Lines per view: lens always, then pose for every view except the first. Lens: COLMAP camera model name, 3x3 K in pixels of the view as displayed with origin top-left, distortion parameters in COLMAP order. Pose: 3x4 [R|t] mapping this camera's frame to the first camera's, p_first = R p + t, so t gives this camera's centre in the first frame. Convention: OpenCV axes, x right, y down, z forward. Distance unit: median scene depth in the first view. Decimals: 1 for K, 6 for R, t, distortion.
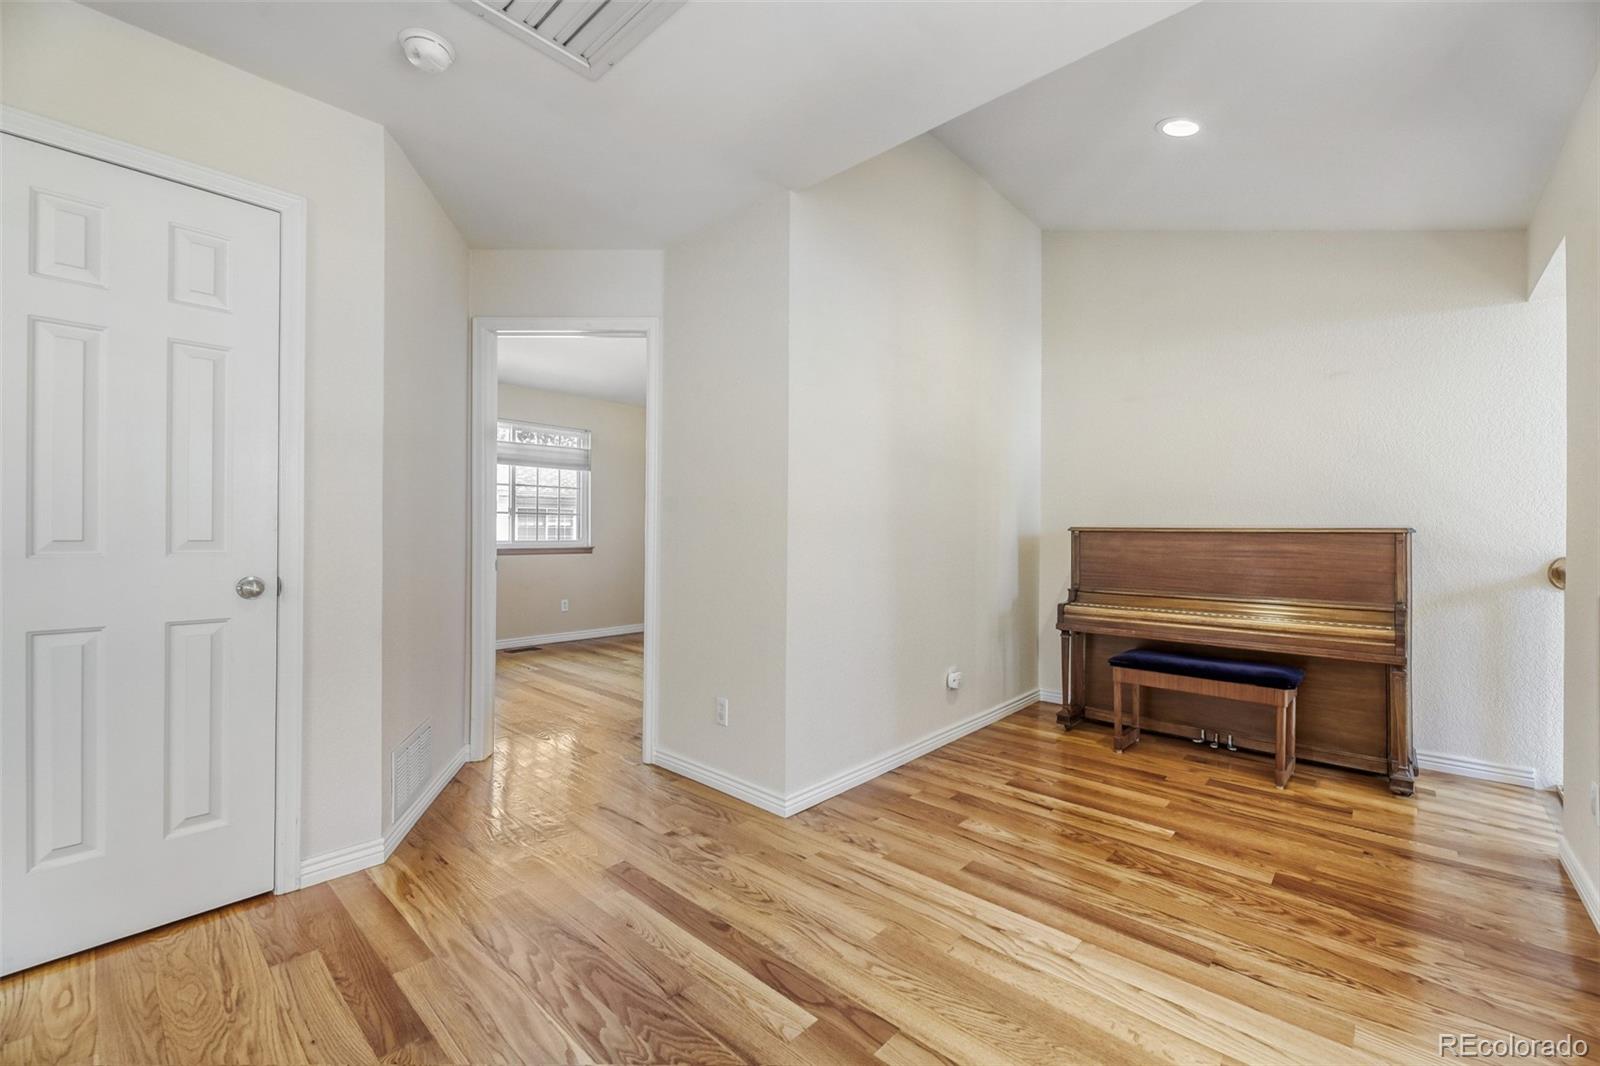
lens RADIAL K [[657.5, 0, 796.5], [0, 657.5, 534.4], [0, 0, 1]] dist [-0.002855, -0.001921]
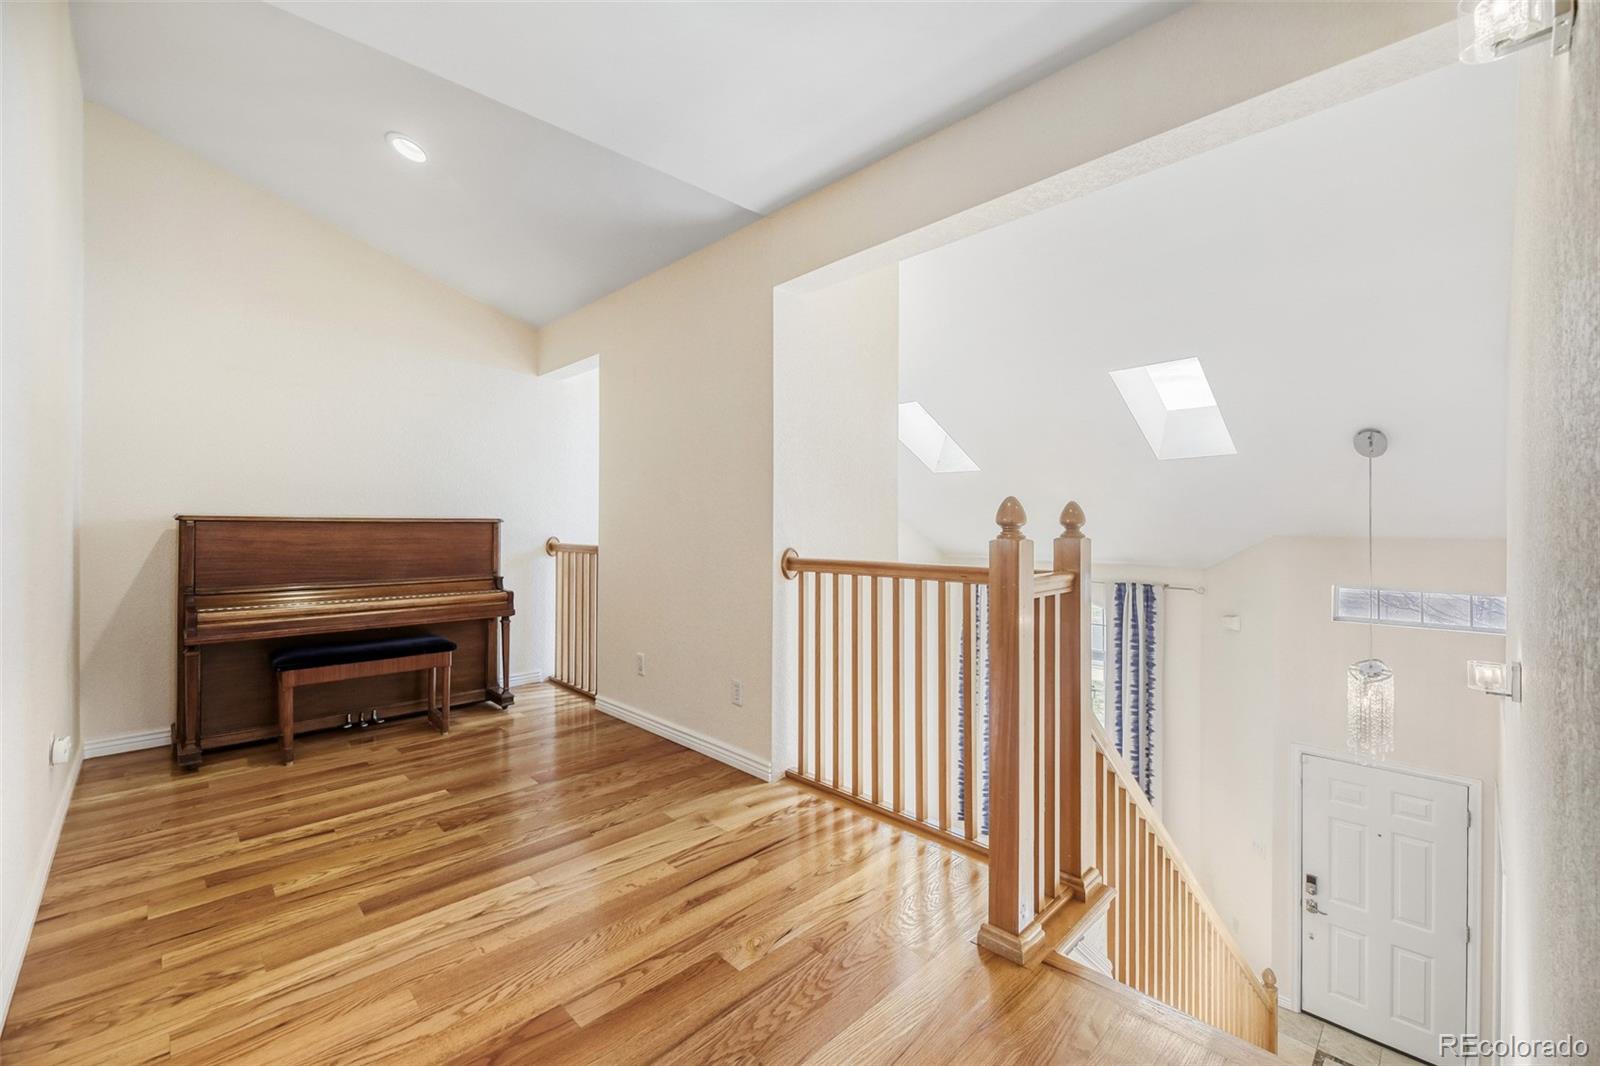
lens RADIAL K [[657.5, 0, 795.5], [0, 657.5, 516.7], [0, 0, 1]] dist [-0.002855, -0.001921]
pose [[0.059739, 0.002695, 0.998210, -0.429089], [0.002396, 0.999993, -0.002844, -0.008020], [-0.998211, 0.002562, 0.059732, 0.280505]]
